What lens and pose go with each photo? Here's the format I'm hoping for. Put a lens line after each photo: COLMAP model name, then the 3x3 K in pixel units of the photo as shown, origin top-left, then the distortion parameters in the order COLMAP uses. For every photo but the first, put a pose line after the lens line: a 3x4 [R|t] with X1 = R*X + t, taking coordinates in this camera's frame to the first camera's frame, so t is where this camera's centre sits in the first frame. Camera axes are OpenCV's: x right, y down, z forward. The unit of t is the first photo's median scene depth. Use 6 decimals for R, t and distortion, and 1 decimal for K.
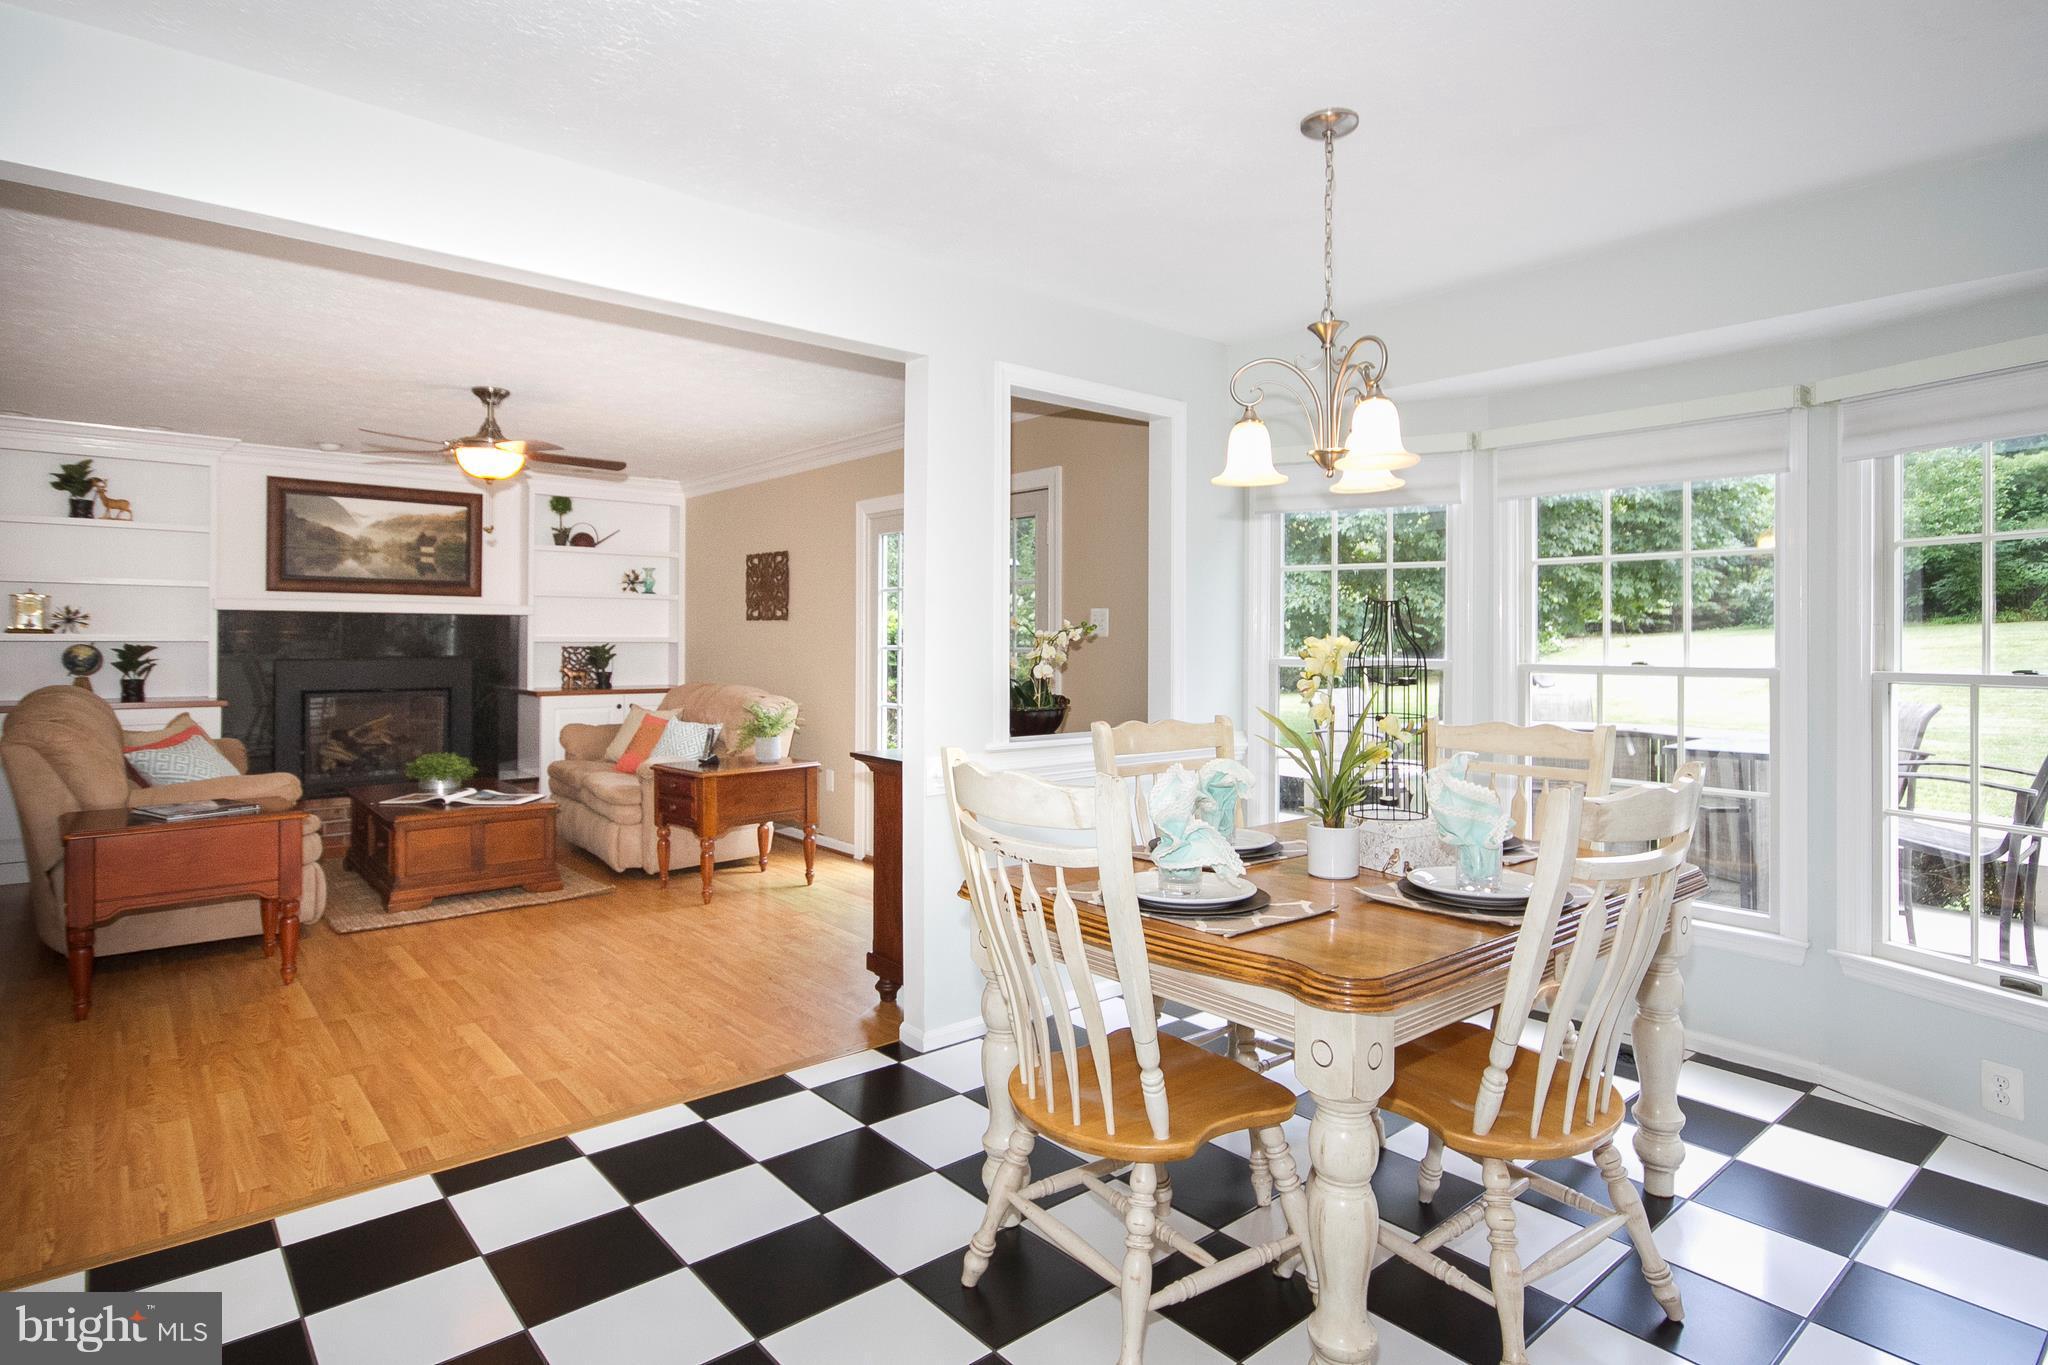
lens RADIAL K [[1051.2, 0, 1021.1], [0, 1051.2, 644.7], [0, 0, 1]] dist [0.006908, 0.000333]
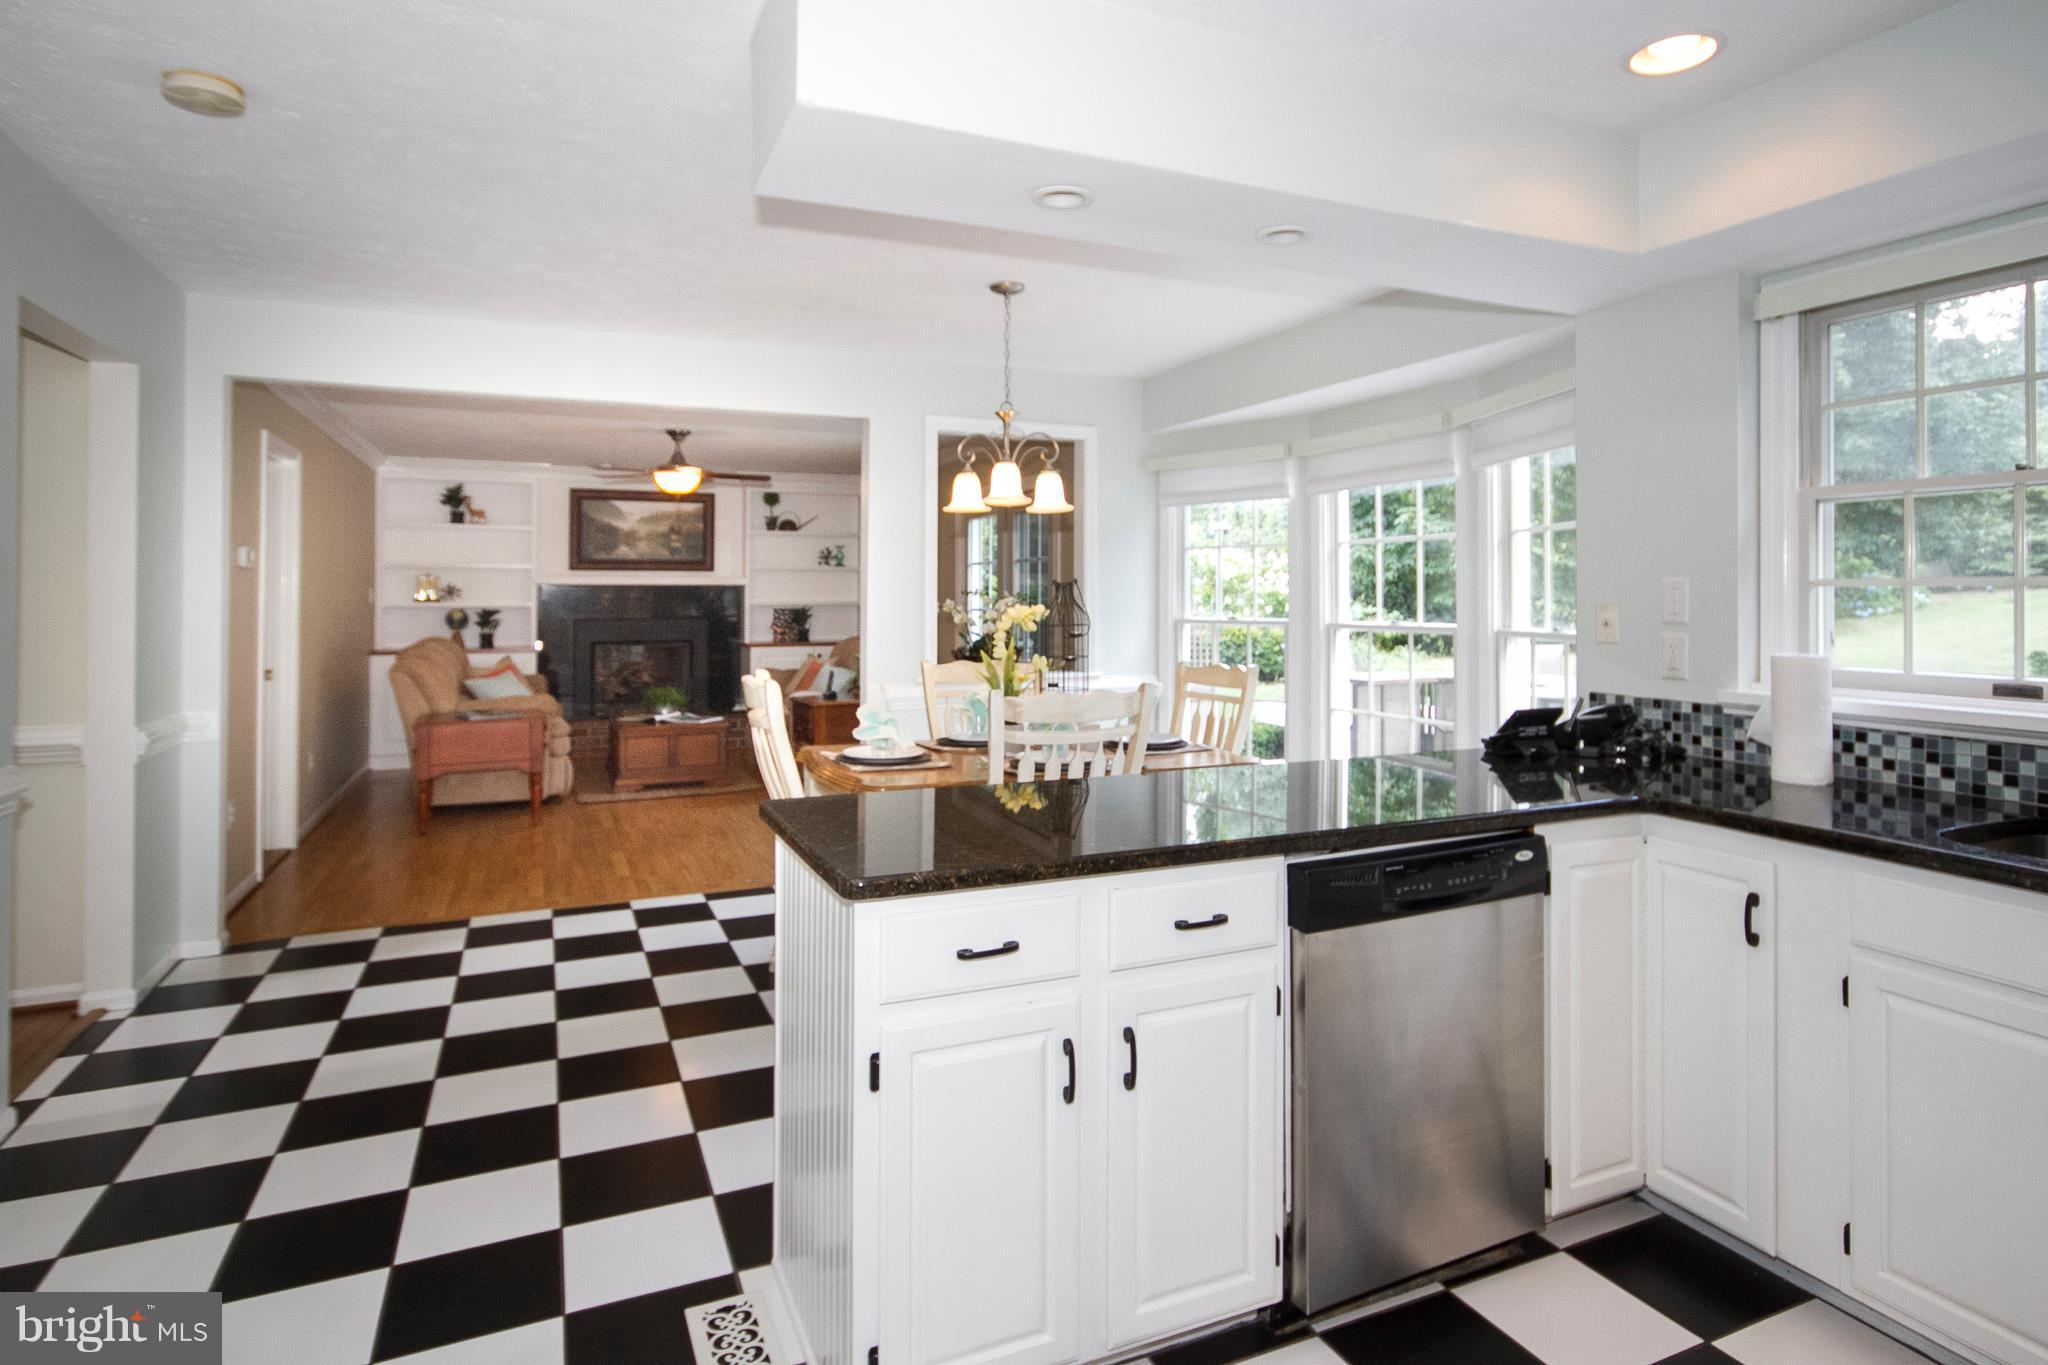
lens RADIAL K [[1117.4, 0, 1070.1], [0, 1117.4, 585.3], [0, 0, 1]] dist [0.000495, 0.000147]
pose [[0.961364, -0.008938, -0.275135, 0.331706], [0.004784, 0.999864, -0.015767, -0.004648], [0.275239, 0.013841, 0.961276, -0.241110]]
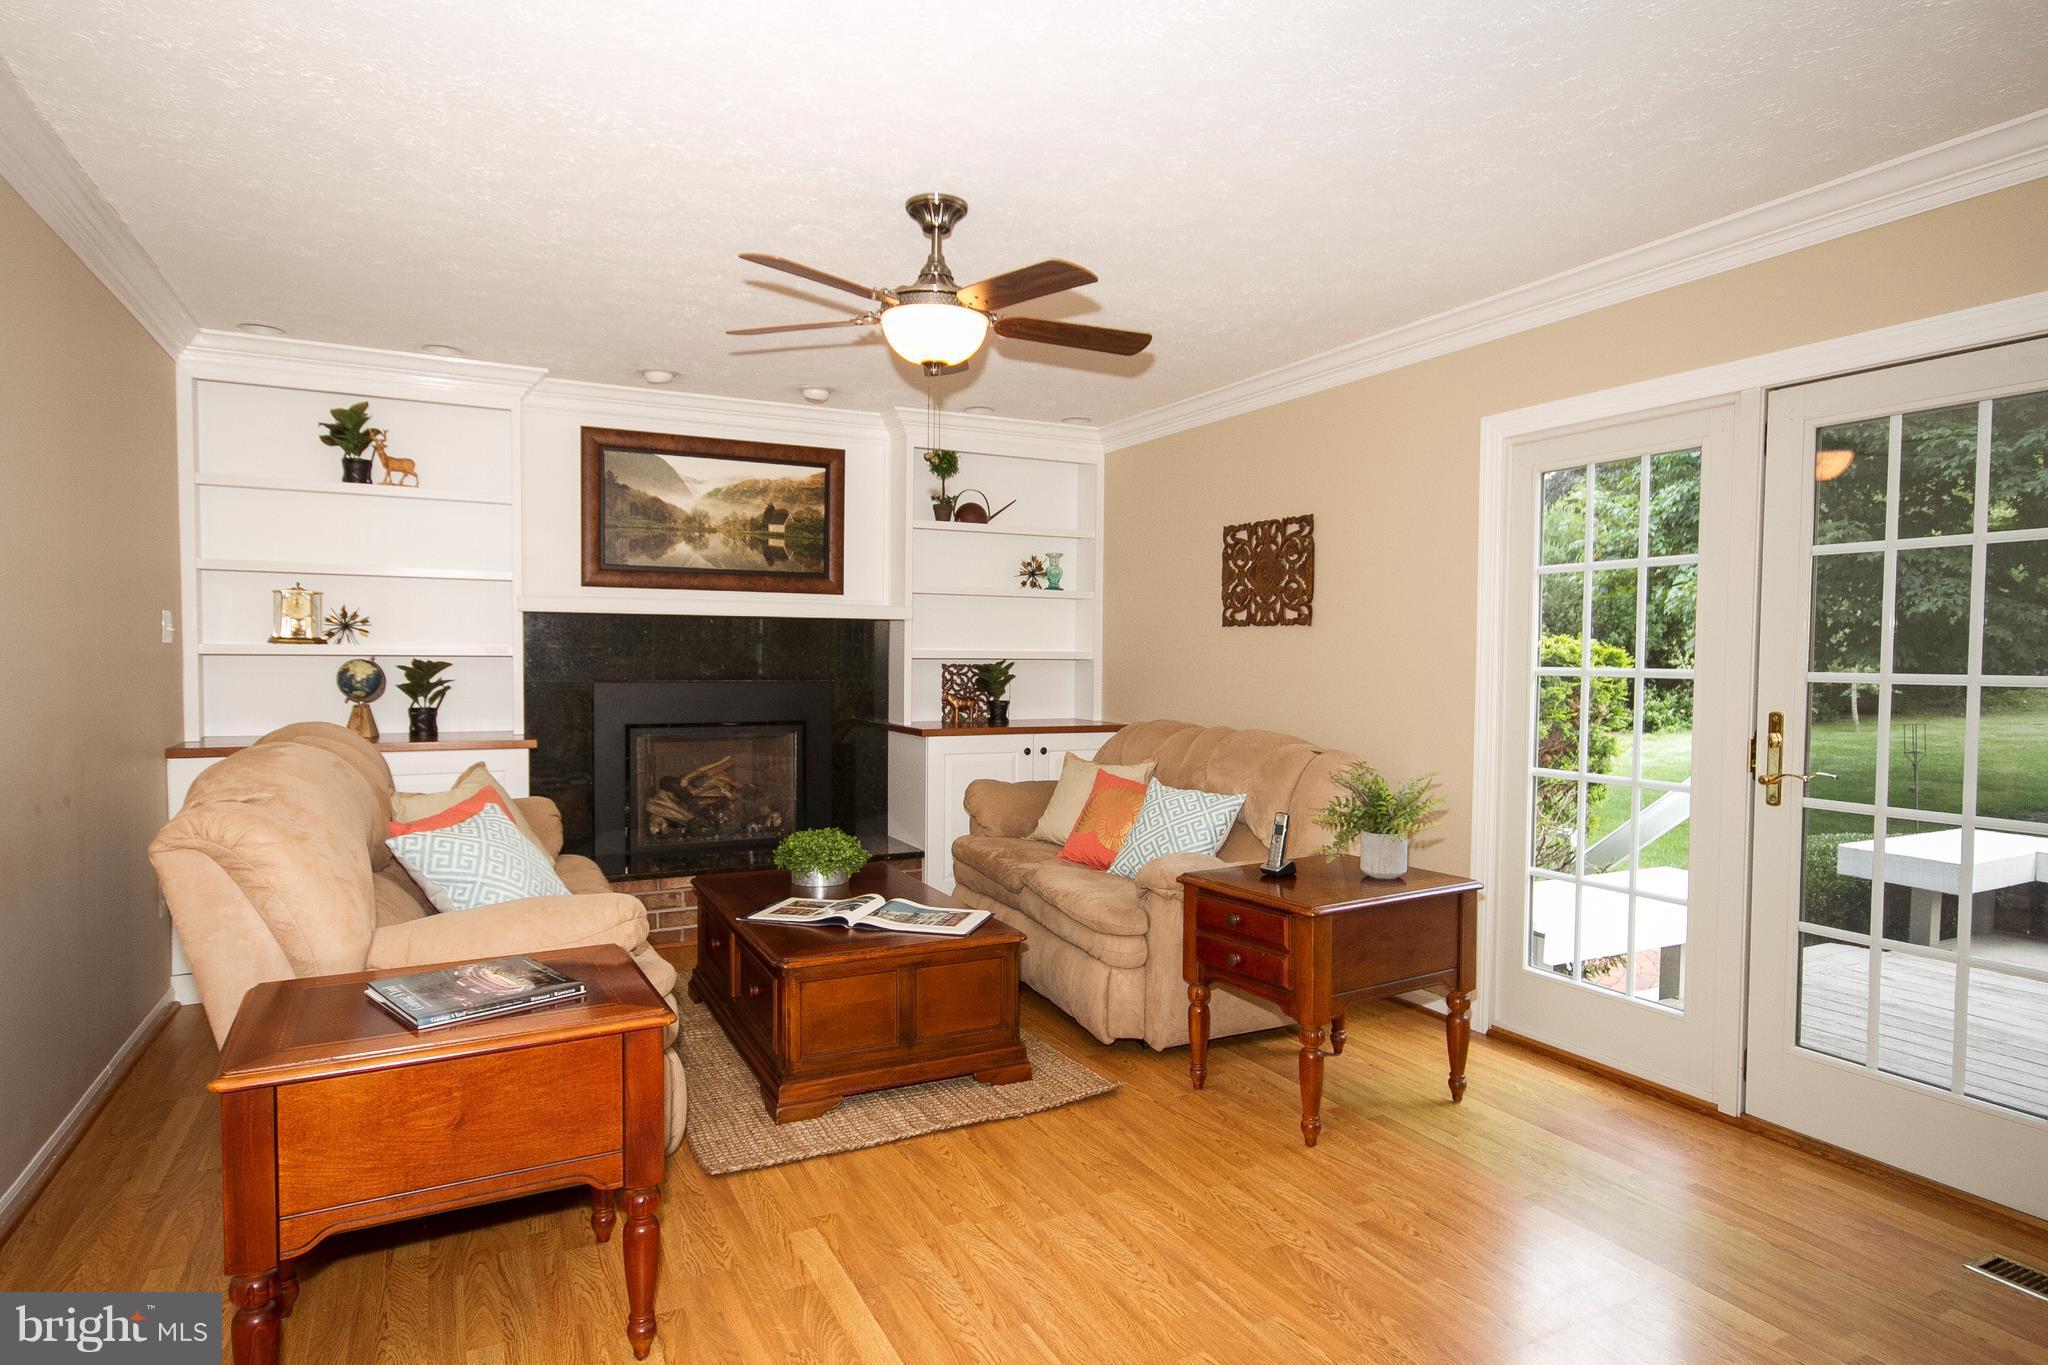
lens RADIAL K [[1063.4, 0, 1014.3], [0, 1063.4, 704.6], [0, 0, 1]] dist [-0.003534, 0.000824]
pose [[0.973881, 0.013599, -0.226653, -0.262278], [-0.004392, 0.999146, 0.041077, -0.001203], [0.227018, -0.039009, 0.973109, 0.358232]]
